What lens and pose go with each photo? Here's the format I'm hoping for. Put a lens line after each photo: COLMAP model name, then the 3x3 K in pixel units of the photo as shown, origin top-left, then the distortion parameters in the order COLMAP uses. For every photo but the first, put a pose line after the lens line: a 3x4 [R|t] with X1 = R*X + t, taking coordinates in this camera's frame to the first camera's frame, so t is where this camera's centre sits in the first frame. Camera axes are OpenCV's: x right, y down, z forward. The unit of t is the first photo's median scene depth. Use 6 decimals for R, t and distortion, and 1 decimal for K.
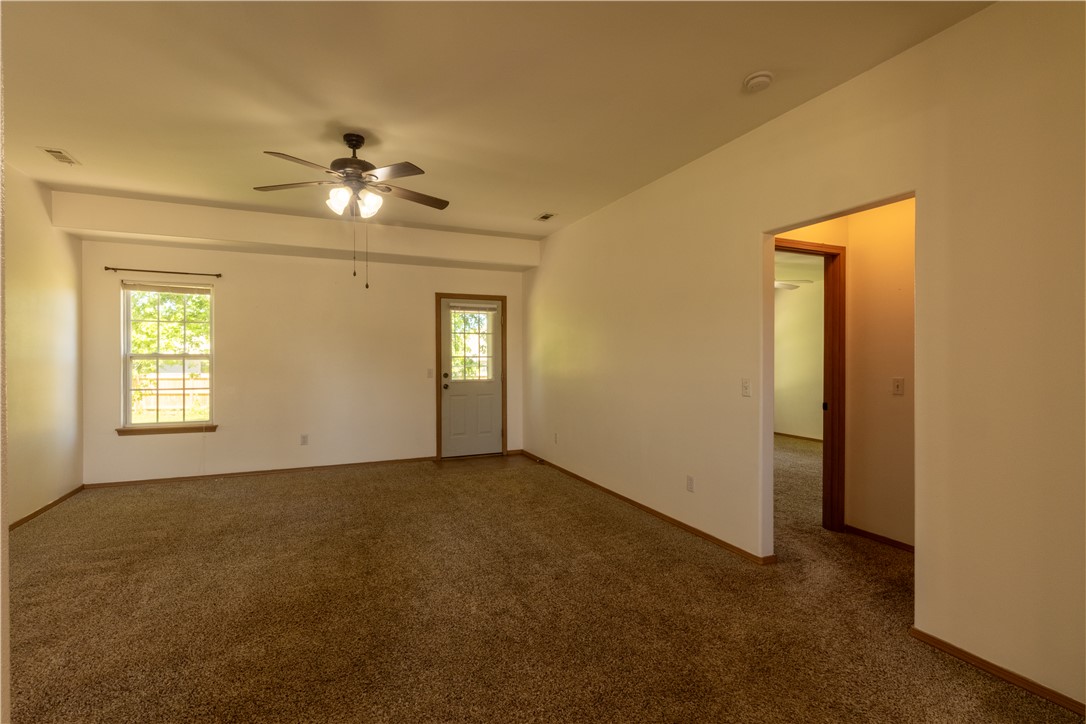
lens RADIAL K [[509.8, 0, 547.5], [0, 509.8, 359.9], [0, 0, 1]] dist [0.001934, -0.001004]
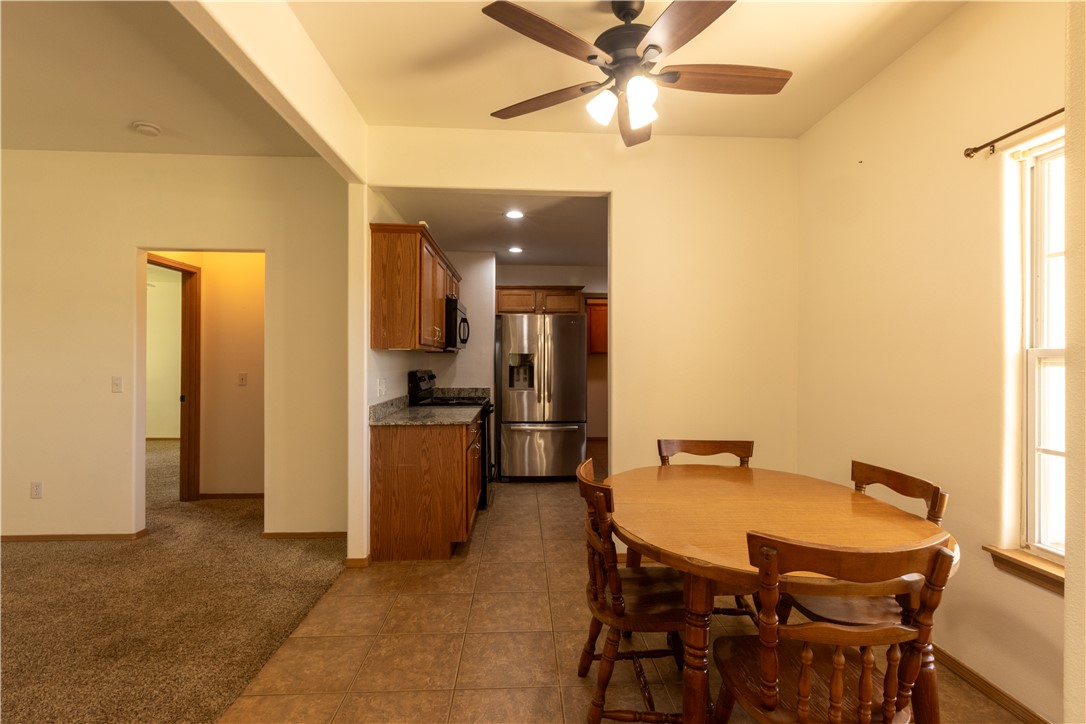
lens RADIAL K [[509.8, 0, 546.4], [0, 509.8, 359.7], [0, 0, 1]] dist [0.001934, -0.001004]
pose [[0.367367, 0.001219, 0.930075, -0.292035], [-0.000771, 0.999999, -0.001006, 0.001673], [-0.930076, -0.000348, 0.367368, -0.261059]]
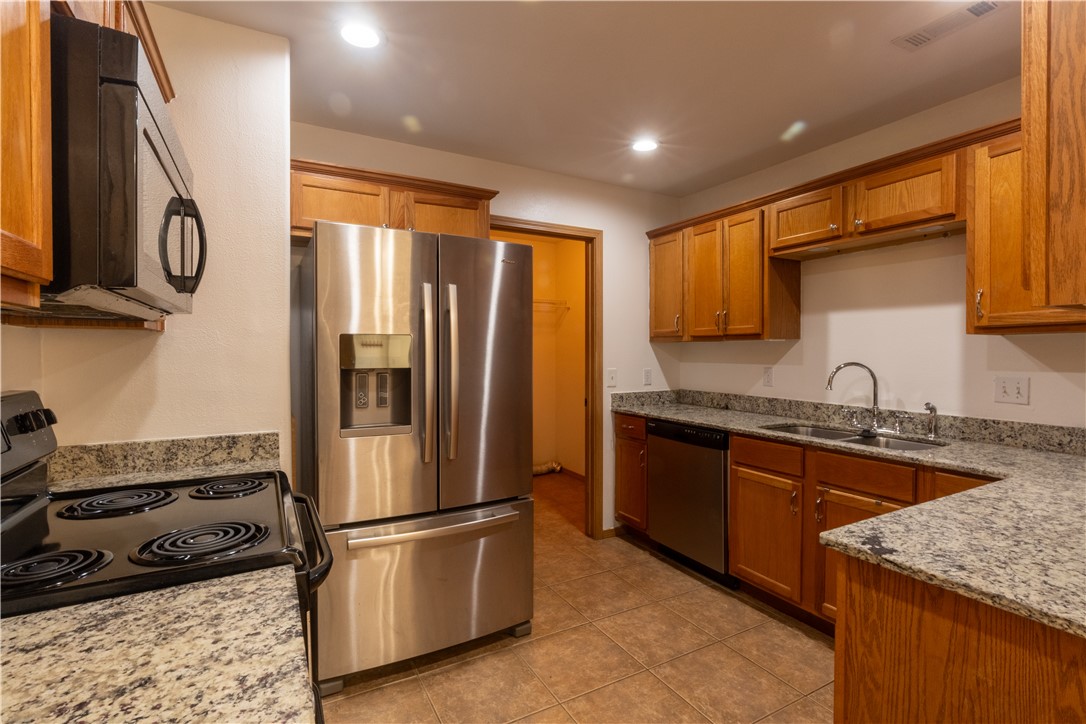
lens RADIAL K [[509.8, 0, 546.8], [0, 509.8, 361.0], [0, 0, 1]] dist [0.001934, -0.001004]
pose [[-0.074719, -0.018335, 0.997036, 0.589287], [0.003117, 0.999822, 0.018620, 0.001046], [-0.997200, 0.004499, -0.074648, 0.259533]]
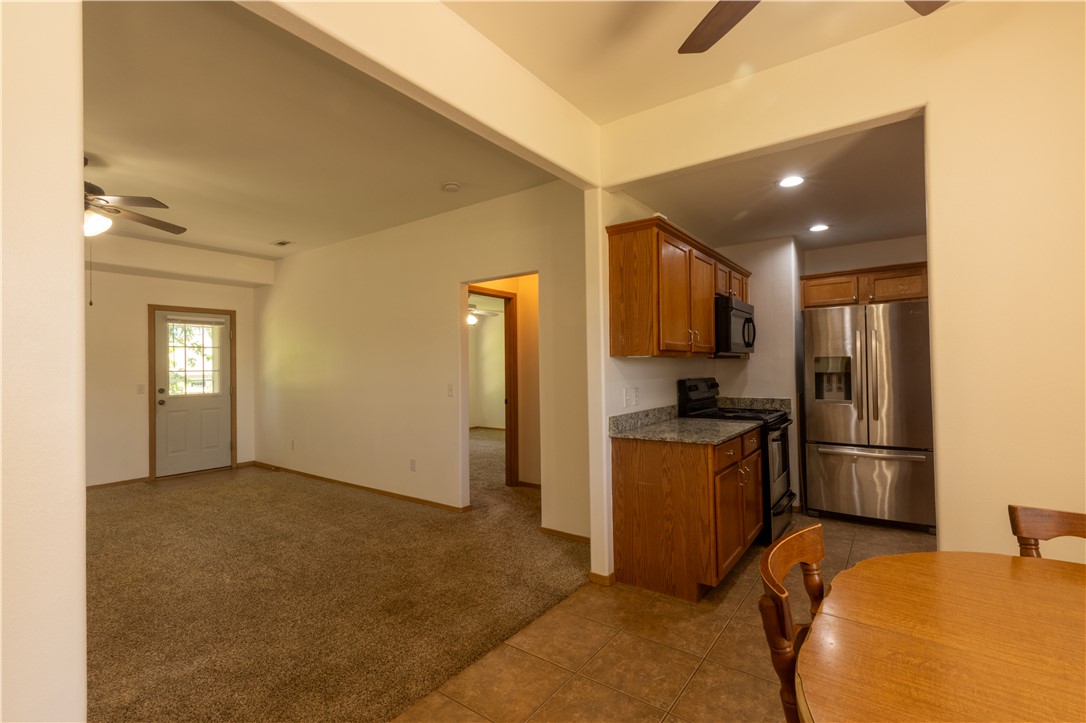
lens RADIAL K [[487.4, 0, 544.4], [0, 487.4, 359.5], [0, 0, 1]] dist [0.013213, -0.000923]
pose [[0.872034, -0.003770, 0.489432, -0.046158], [0.014992, 0.999707, -0.019012, -0.000015], [-0.489216, 0.023917, 0.871834, -0.312561]]
